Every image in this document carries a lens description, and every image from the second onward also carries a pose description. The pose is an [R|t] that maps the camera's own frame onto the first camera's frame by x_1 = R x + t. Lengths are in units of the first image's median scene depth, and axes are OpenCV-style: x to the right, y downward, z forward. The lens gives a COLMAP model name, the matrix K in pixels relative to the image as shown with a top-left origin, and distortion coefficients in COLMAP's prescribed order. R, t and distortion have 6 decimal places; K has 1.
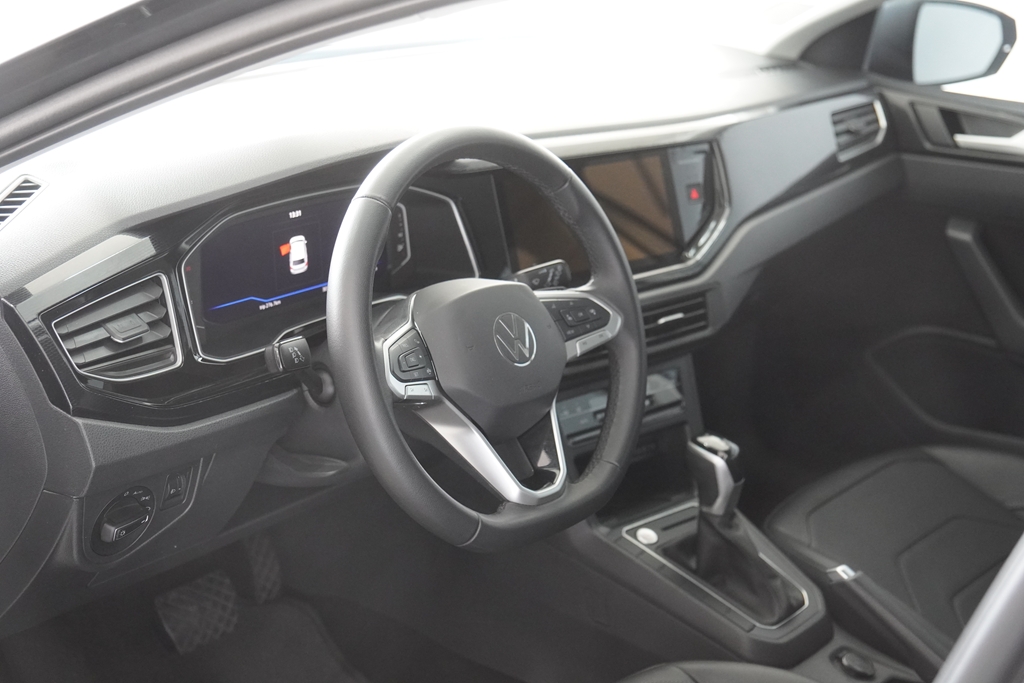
lens RADIAL K [[1598.8, 0, 512.0], [0, 1598.8, 341.5], [0, 0, 1]] dist [0.032101, 2.200624]
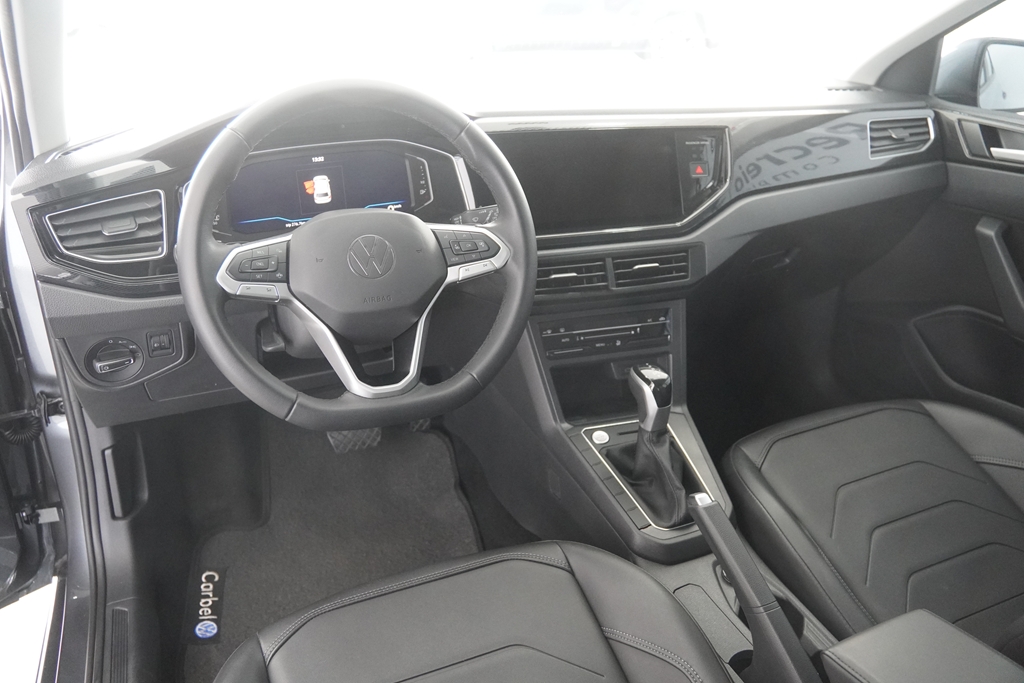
lens RADIAL K [[796.5, 0, 512.0], [0, 796.5, 341.5], [0, 0, 1]] dist [-0.132103, 0.114661]
pose [[0.886655, 0.130626, -0.443598, 0.293512], [-0.098952, 0.990649, 0.093933, -0.004357], [0.451720, -0.039391, 0.891290, 0.427043]]
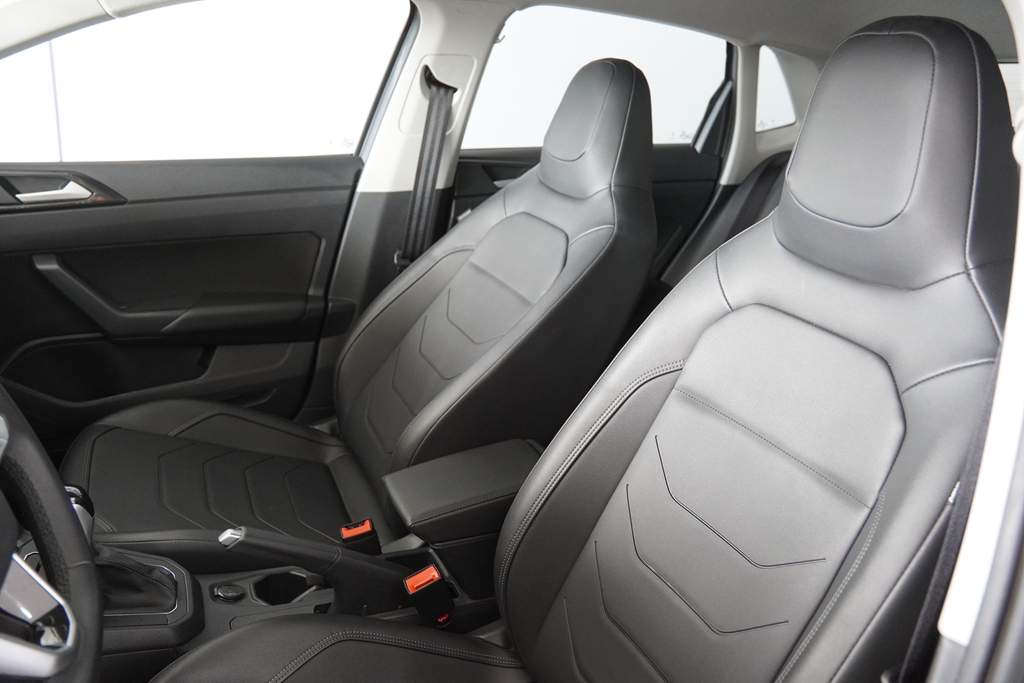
lens RADIAL K [[796.5, 0, 512.0], [0, 796.5, 341.5], [0, 0, 1]] dist [-0.132103, 0.114661]
pose [[0.429308, -0.340398, 0.836555, -0.139192], [0.270072, 0.932258, 0.240743, -0.074152], [-0.861833, 0.122577, 0.492157, 0.479962]]
